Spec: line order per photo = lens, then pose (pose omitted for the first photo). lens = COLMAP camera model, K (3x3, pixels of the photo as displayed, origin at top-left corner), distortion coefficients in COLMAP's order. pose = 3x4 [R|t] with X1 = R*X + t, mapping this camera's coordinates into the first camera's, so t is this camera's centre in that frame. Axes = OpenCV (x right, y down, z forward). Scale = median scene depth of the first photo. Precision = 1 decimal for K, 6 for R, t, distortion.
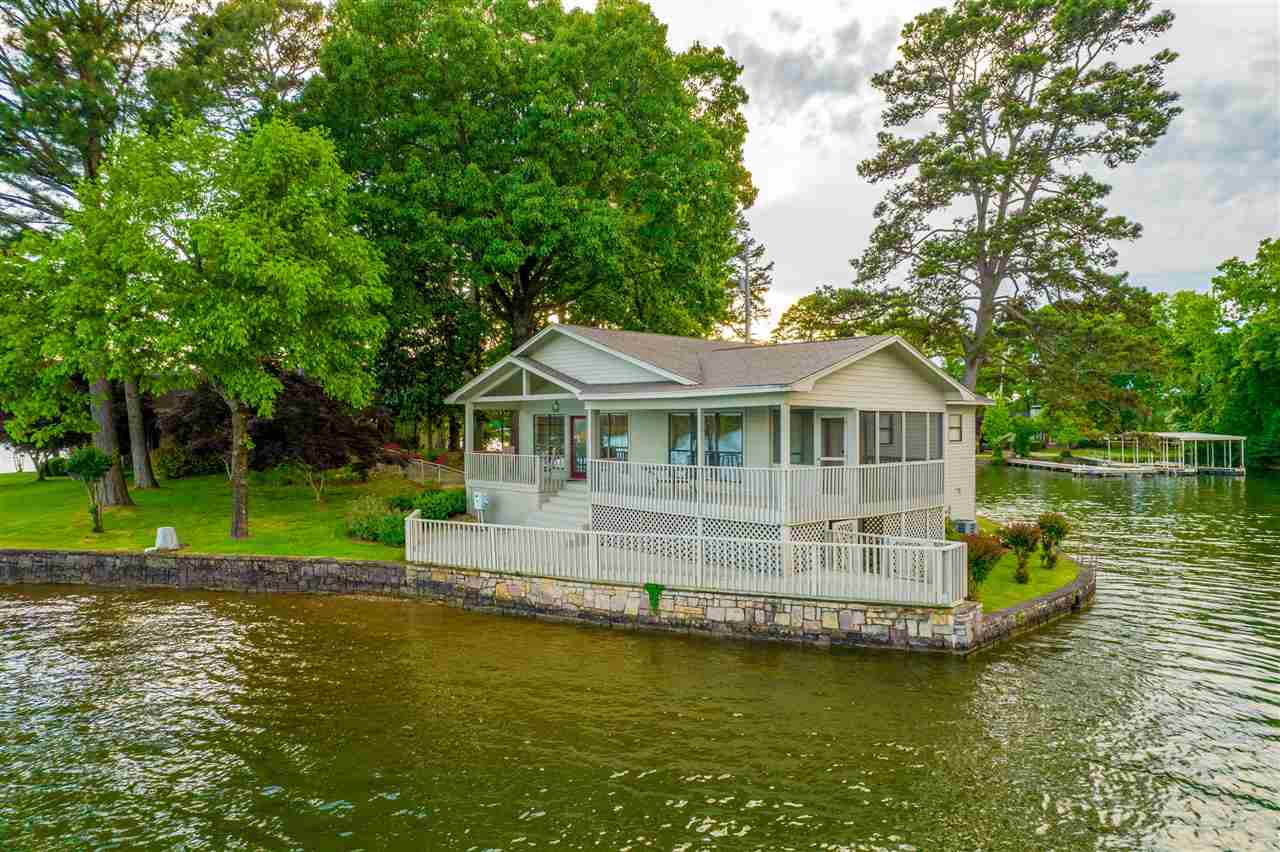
lens RADIAL K [[792.9, 0, 639.5], [0, 792.9, 426.0], [0, 0, 1]] dist [-0.019221, 0.003933]
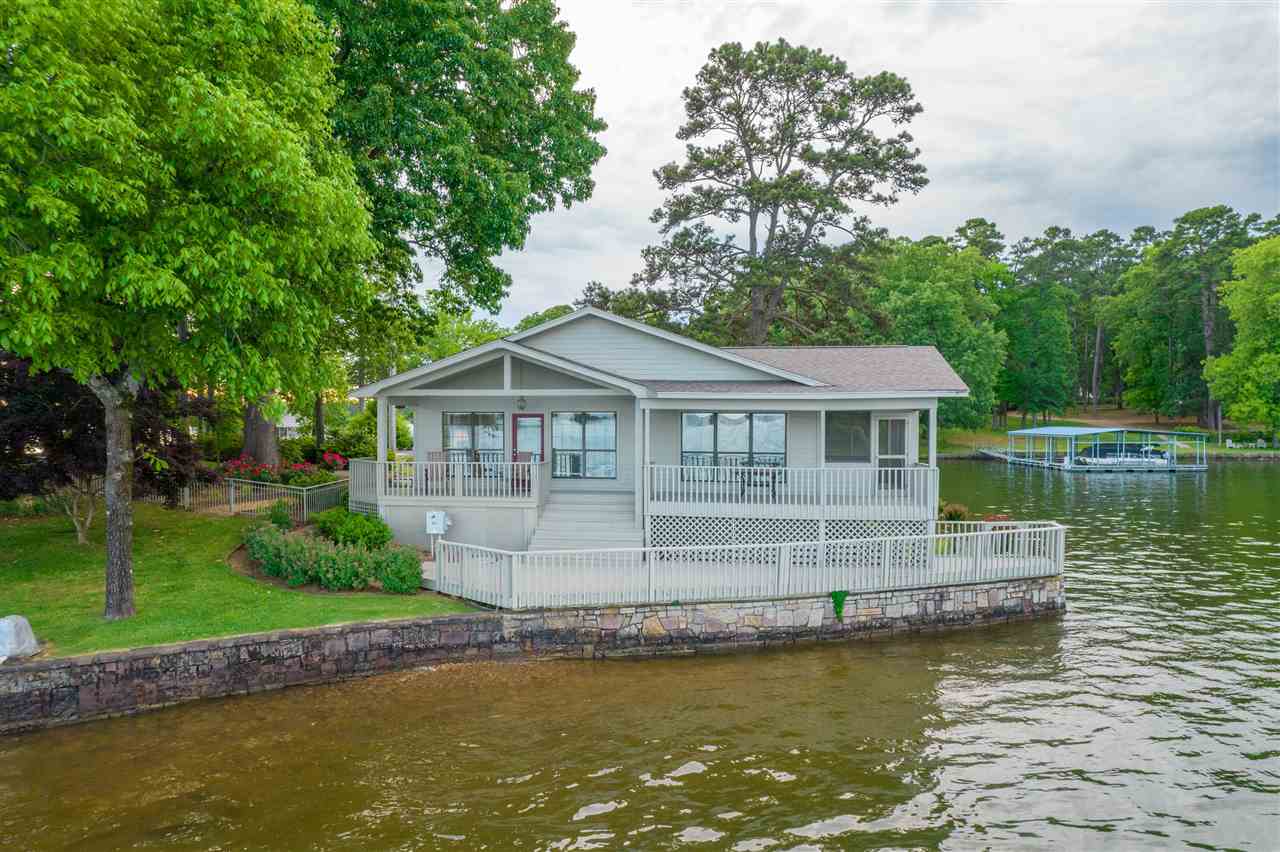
lens RADIAL K [[801.4, 0, 639.8], [0, 801.4, 425.8], [0, 0, 1]] dist [-0.030481, 0.001667]
pose [[0.781375, -0.004964, 0.624042, -0.752150], [-0.001742, 0.999947, 0.010135, -0.012570], [-0.624059, -0.009006, 0.781325, 0.371462]]
